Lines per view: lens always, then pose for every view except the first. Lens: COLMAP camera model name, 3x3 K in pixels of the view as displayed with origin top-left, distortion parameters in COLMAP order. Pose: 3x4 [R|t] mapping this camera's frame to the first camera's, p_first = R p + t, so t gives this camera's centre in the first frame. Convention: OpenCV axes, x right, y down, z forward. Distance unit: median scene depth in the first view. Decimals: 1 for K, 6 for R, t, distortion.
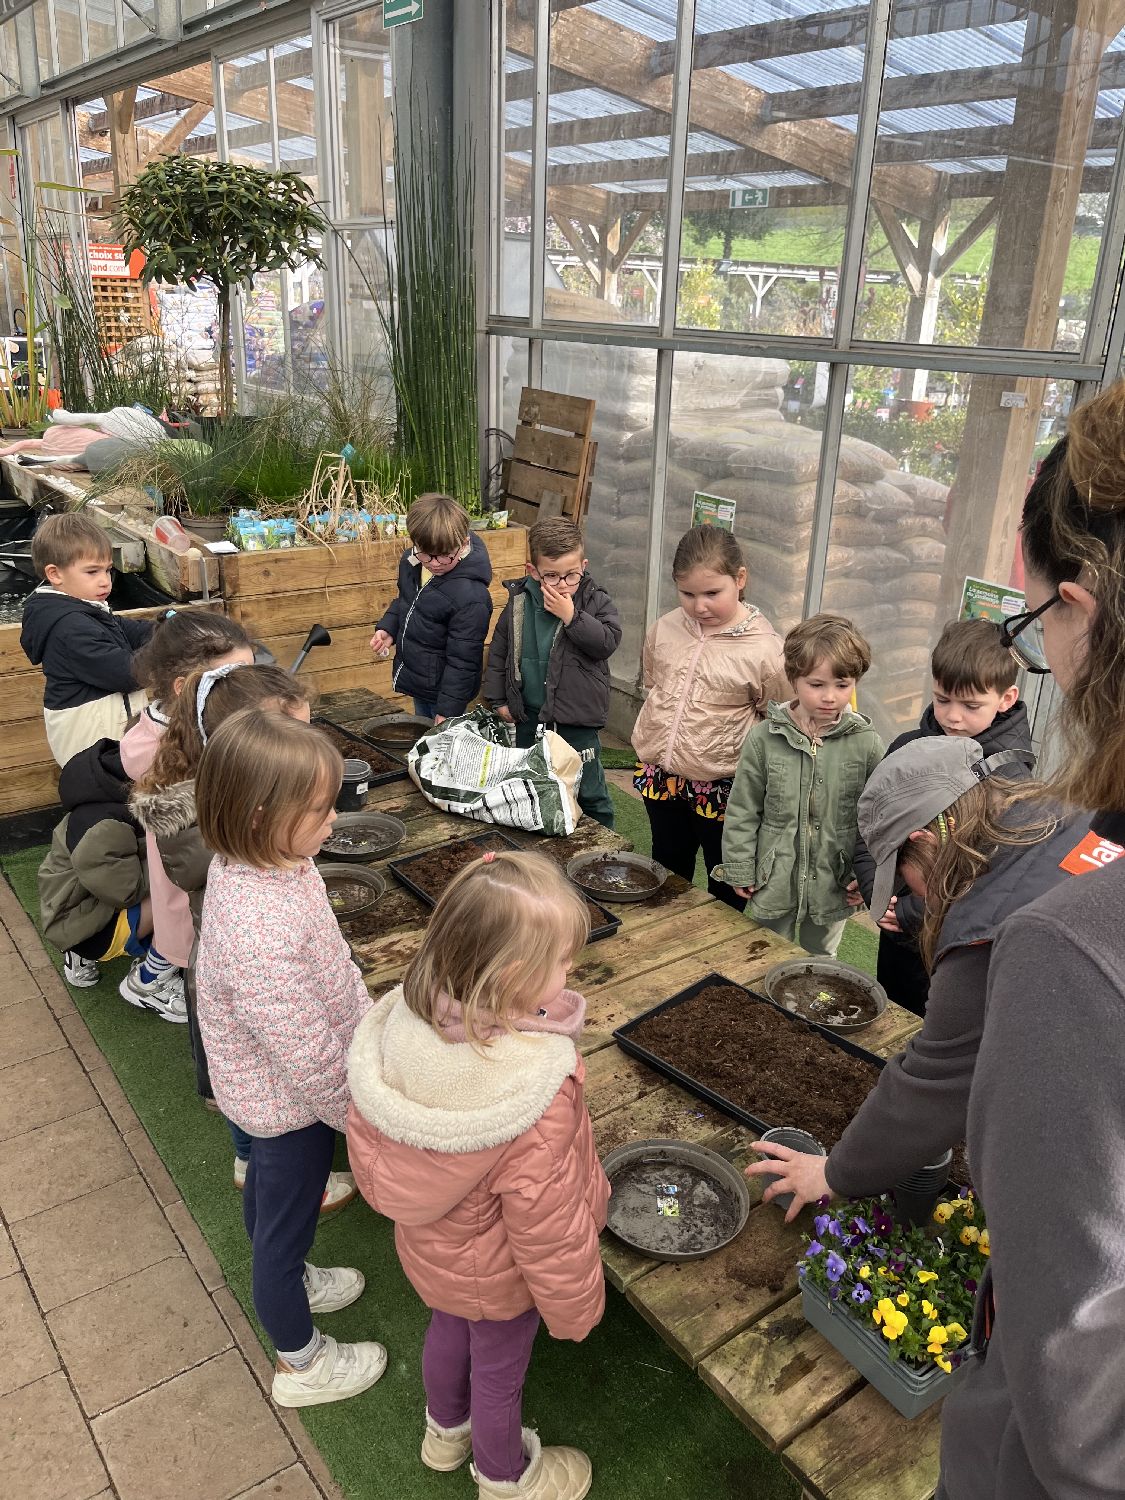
lens RADIAL K [[1138.4, 0, 562.5], [0, 1138.4, 750.0], [0, 0, 1]] dist [-0.000164, -0.001671]
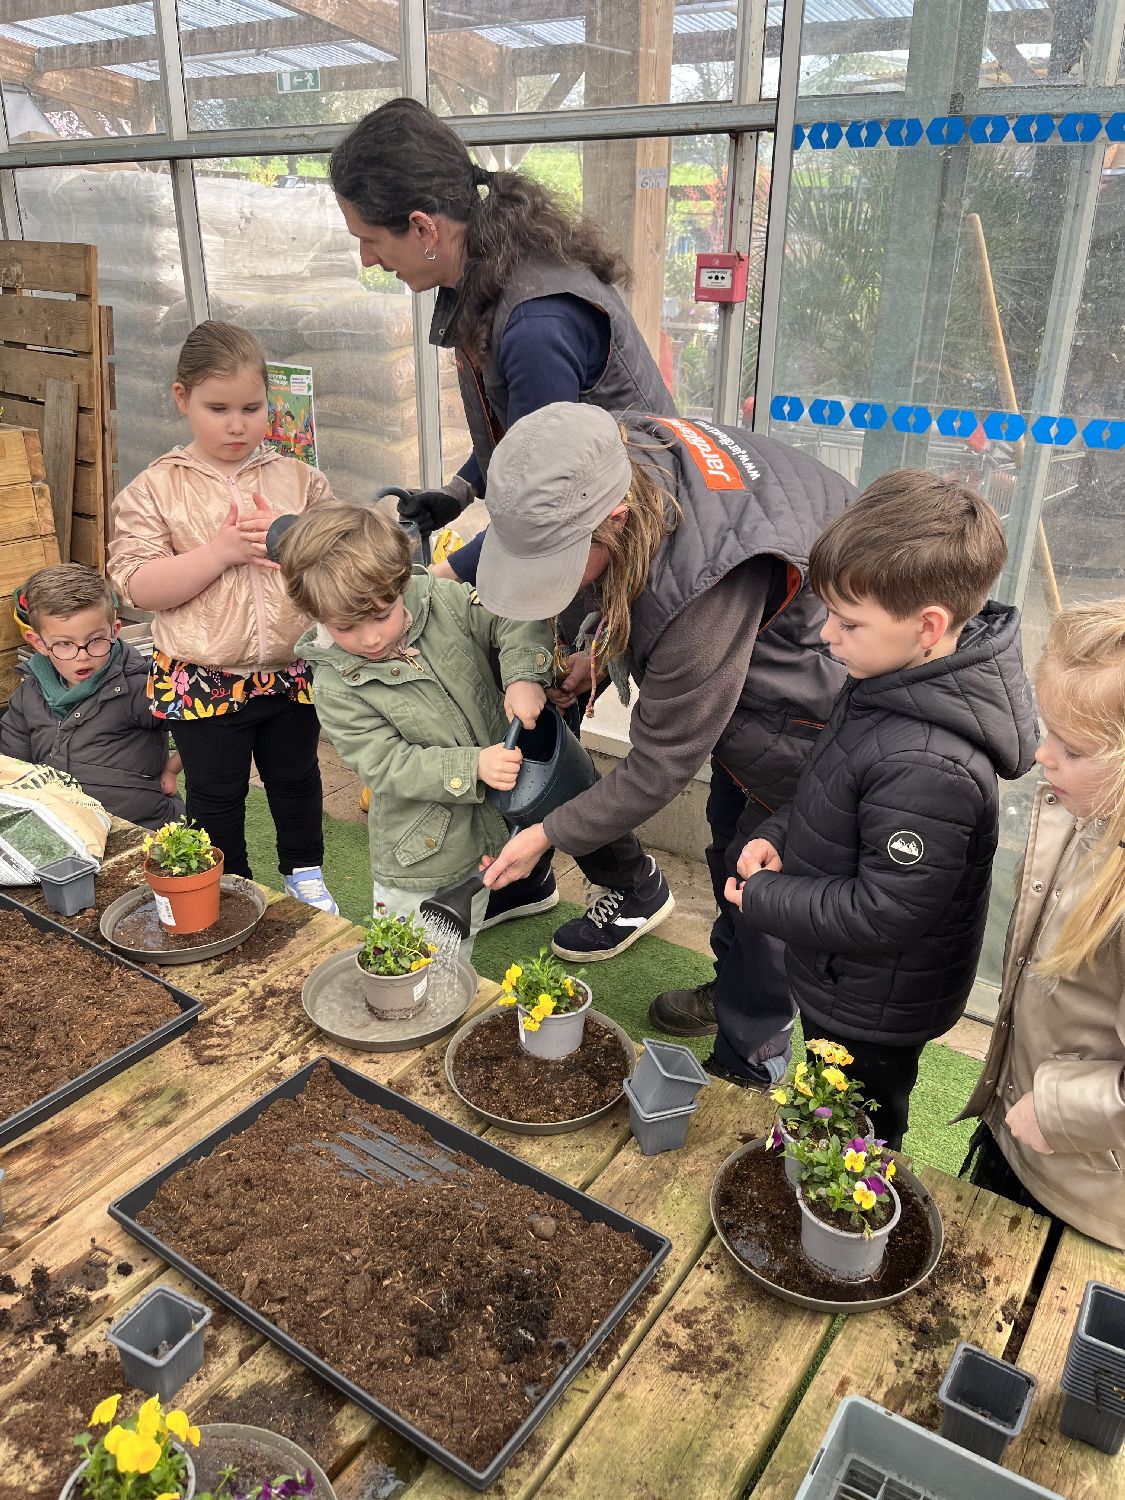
lens RADIAL K [[1138.4, 0, 562.5], [0, 1138.4, 750.0], [0, 0, 1]] dist [-0.000164, -0.001671]
pose [[0.943470, -0.156409, 0.292234, 0.041859], [0.142825, 0.987451, 0.067392, 0.002623], [-0.299108, -0.021844, 0.953969, 0.192703]]
